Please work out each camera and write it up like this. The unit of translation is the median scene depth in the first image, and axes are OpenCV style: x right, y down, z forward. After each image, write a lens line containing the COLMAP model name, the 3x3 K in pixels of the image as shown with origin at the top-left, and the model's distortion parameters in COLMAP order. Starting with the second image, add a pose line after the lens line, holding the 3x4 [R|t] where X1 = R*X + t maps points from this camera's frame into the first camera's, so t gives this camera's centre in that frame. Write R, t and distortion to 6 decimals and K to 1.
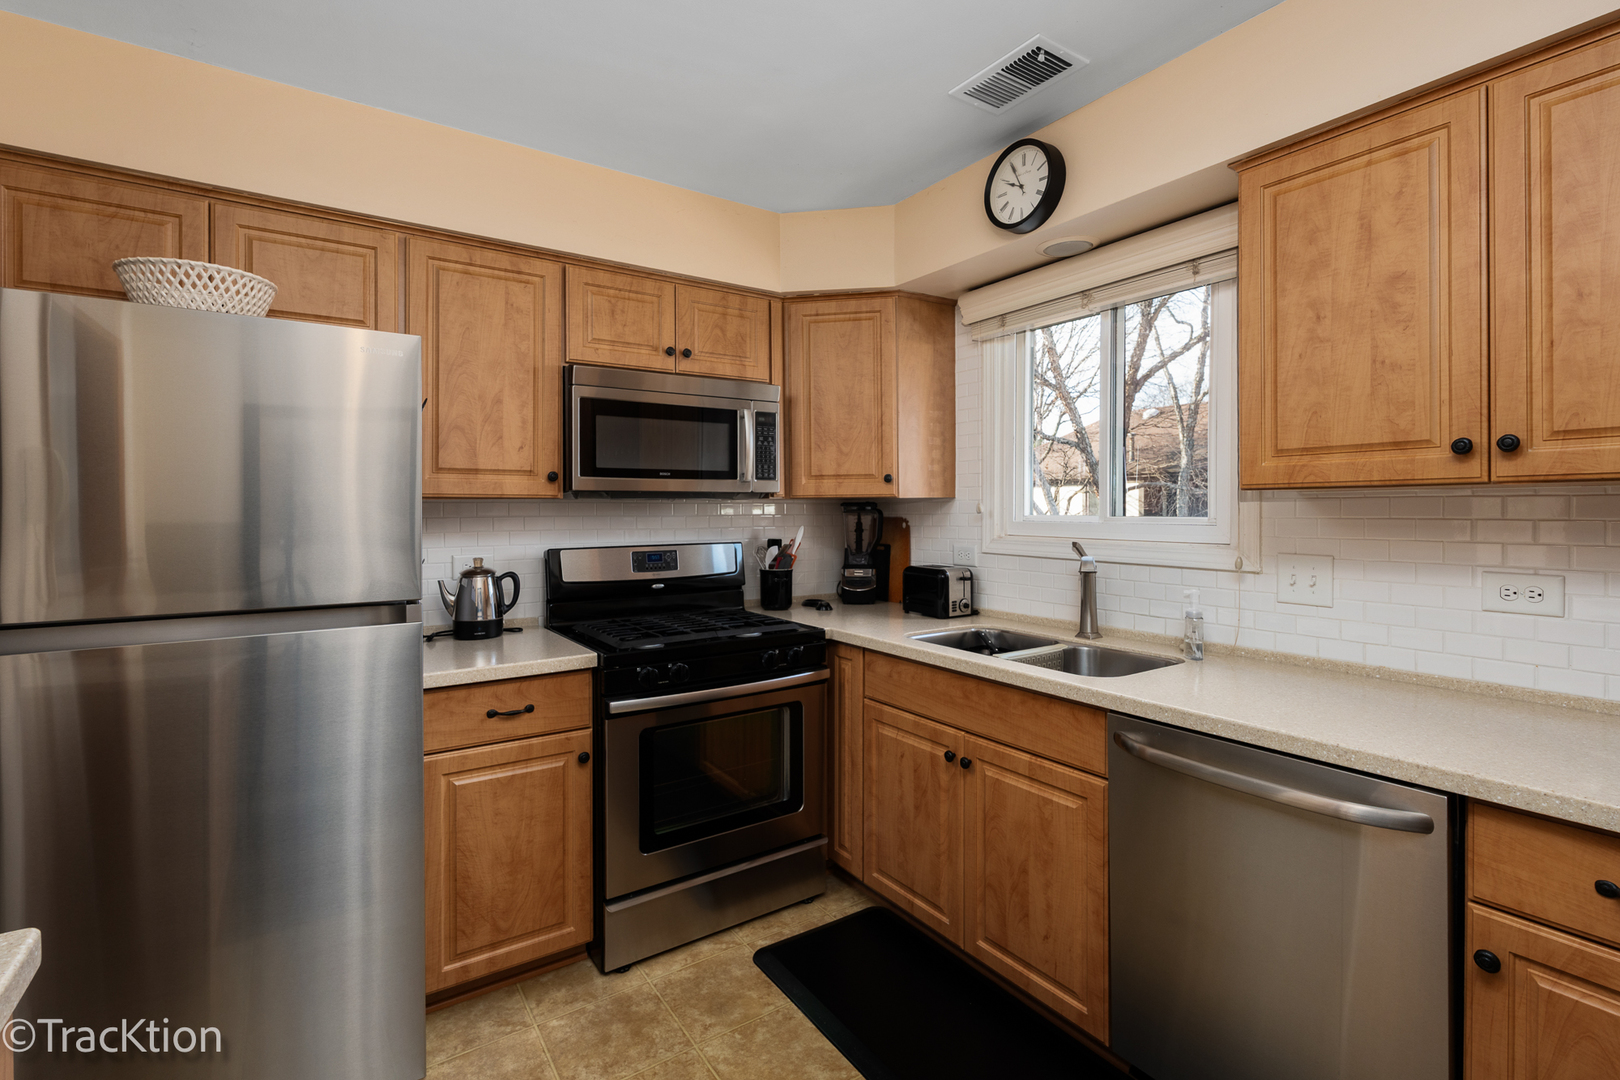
lens RADIAL K [[751.4, 0, 816.6], [0, 751.4, 522.4], [0, 0, 1]] dist [0.019810, 0.000085]
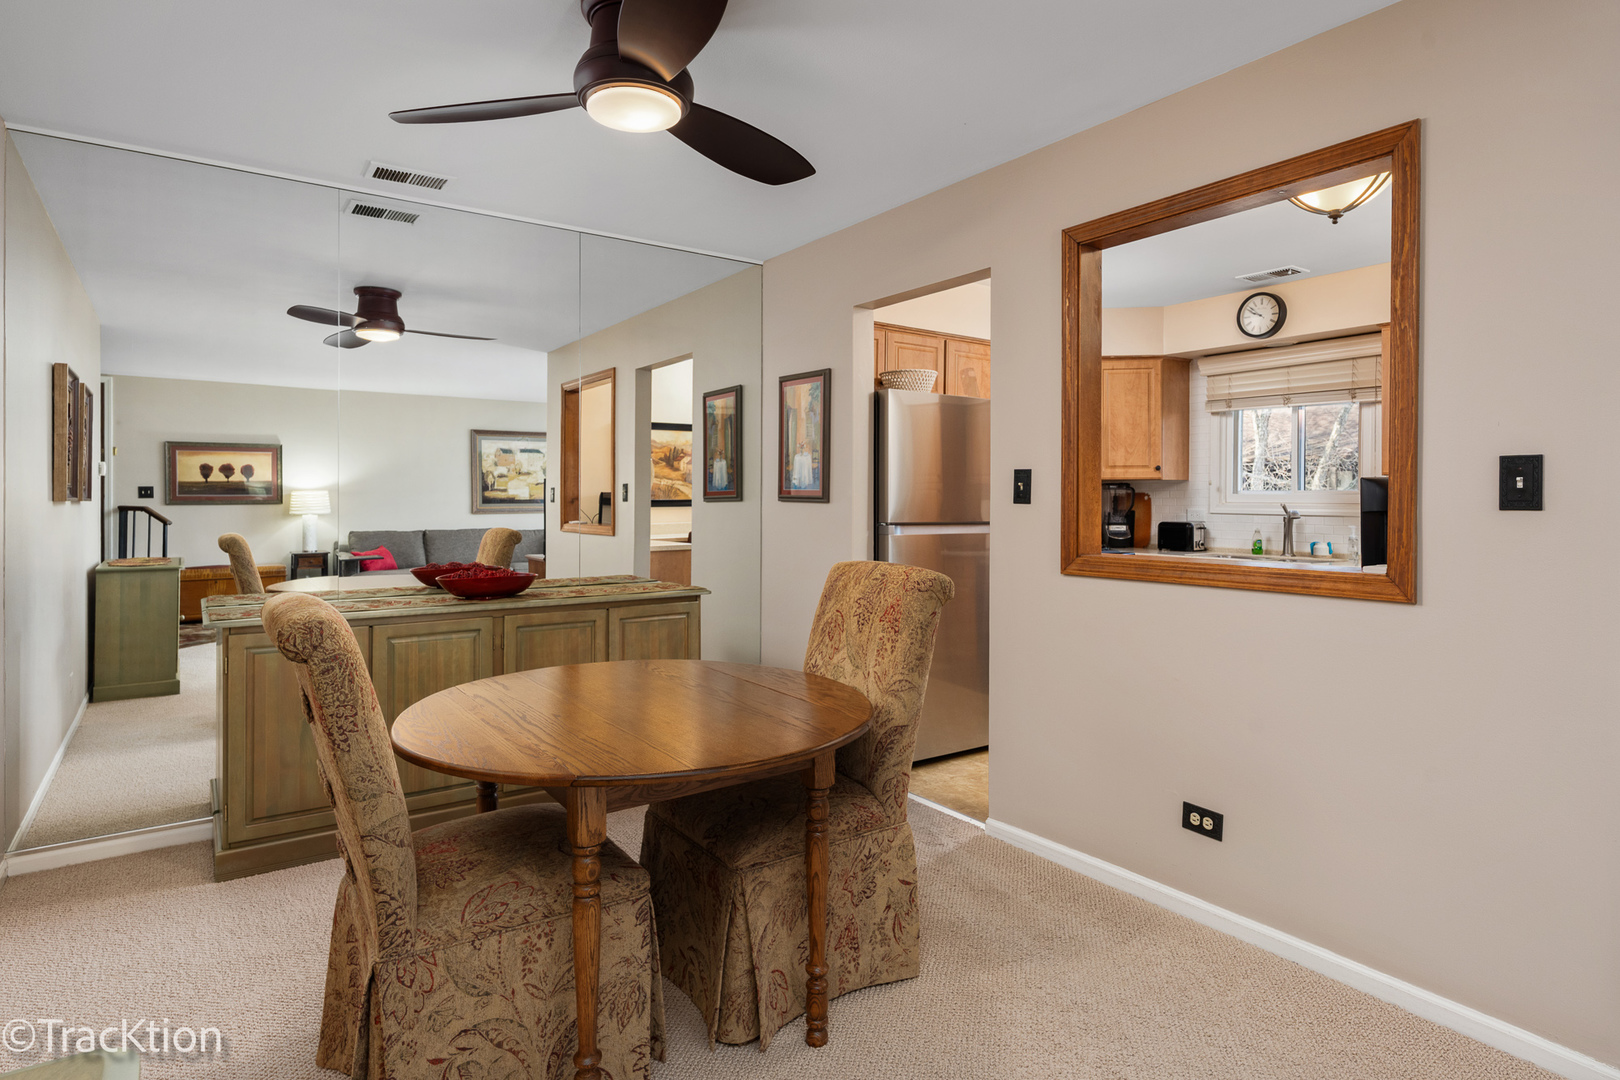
lens RADIAL K [[881.5, 0, 797.5], [0, 881.5, 509.5], [0, 0, 1]] dist [-0.005871, 0.002298]
pose [[0.999753, 0.008897, 0.020378, -0.793917], [-0.008783, 0.999945, -0.005683, 0.055404], [-0.020427, 0.005502, 0.999776, -1.006603]]
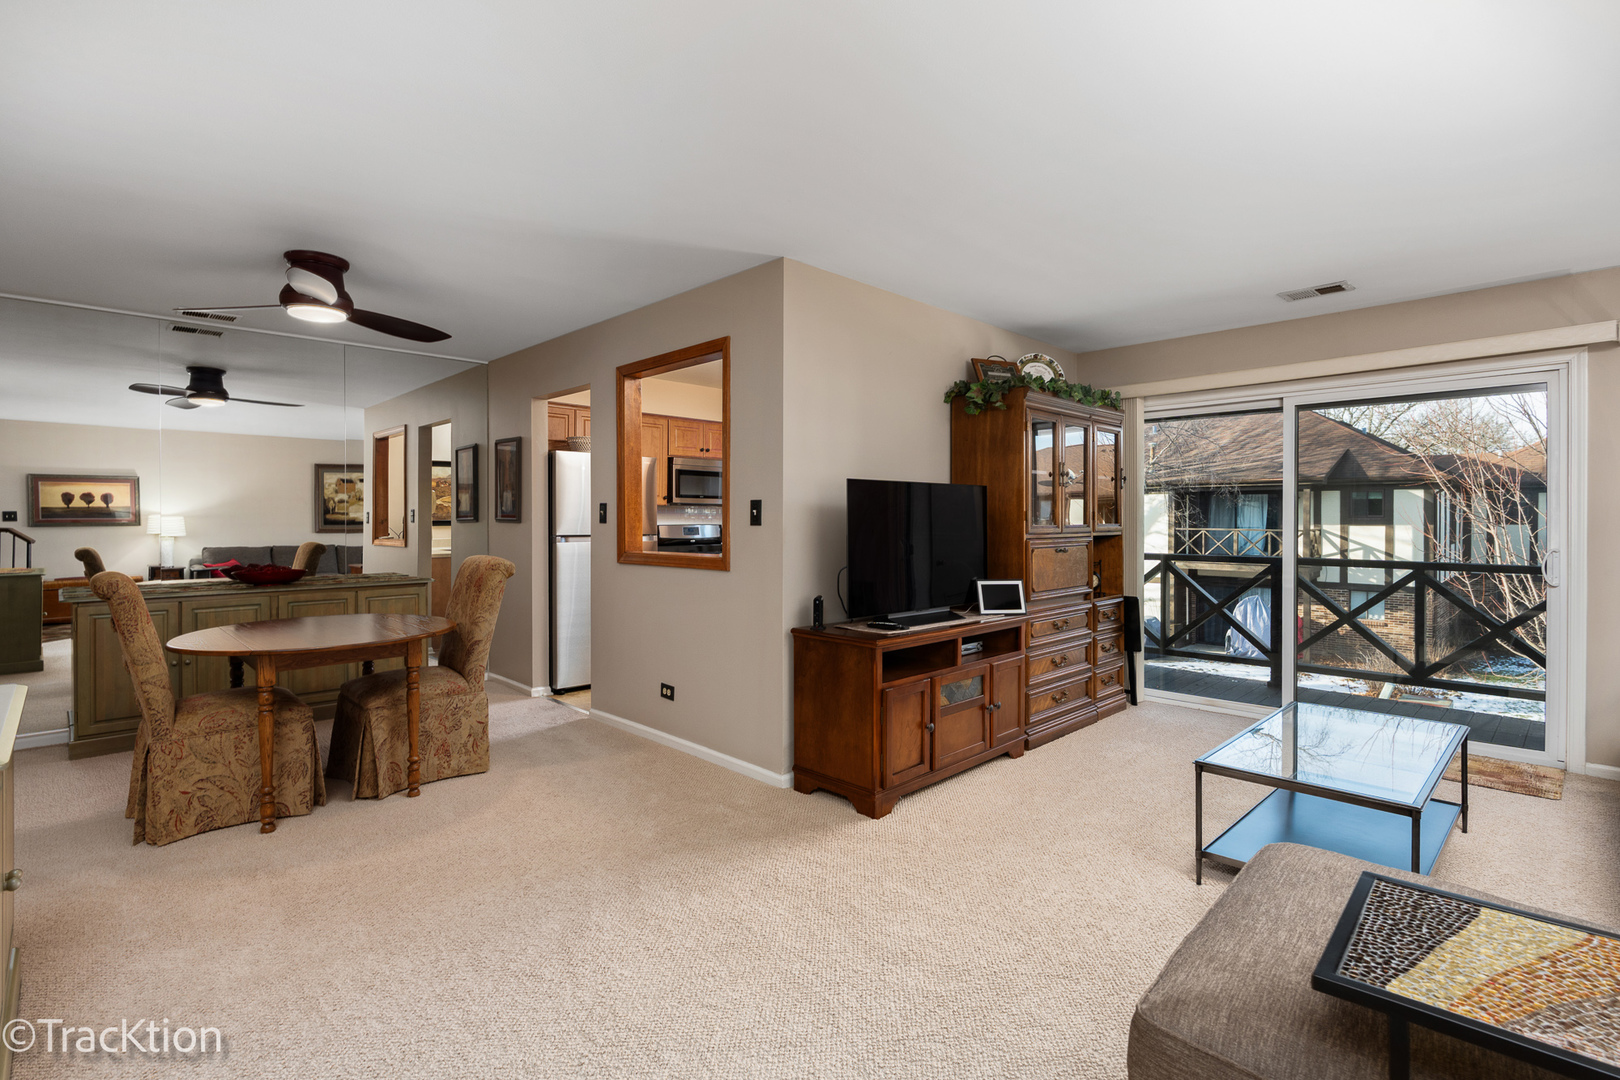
lens RADIAL K [[770.8, 0, 800.5], [0, 770.8, 531.9], [0, 0, 1]] dist [-0.002082, 0.000219]
pose [[0.982922, 0.002340, 0.184005, -0.346101], [-0.002082, 0.999997, -0.001593, 0.060790], [-0.184009, 0.001182, 0.982924, -1.666061]]
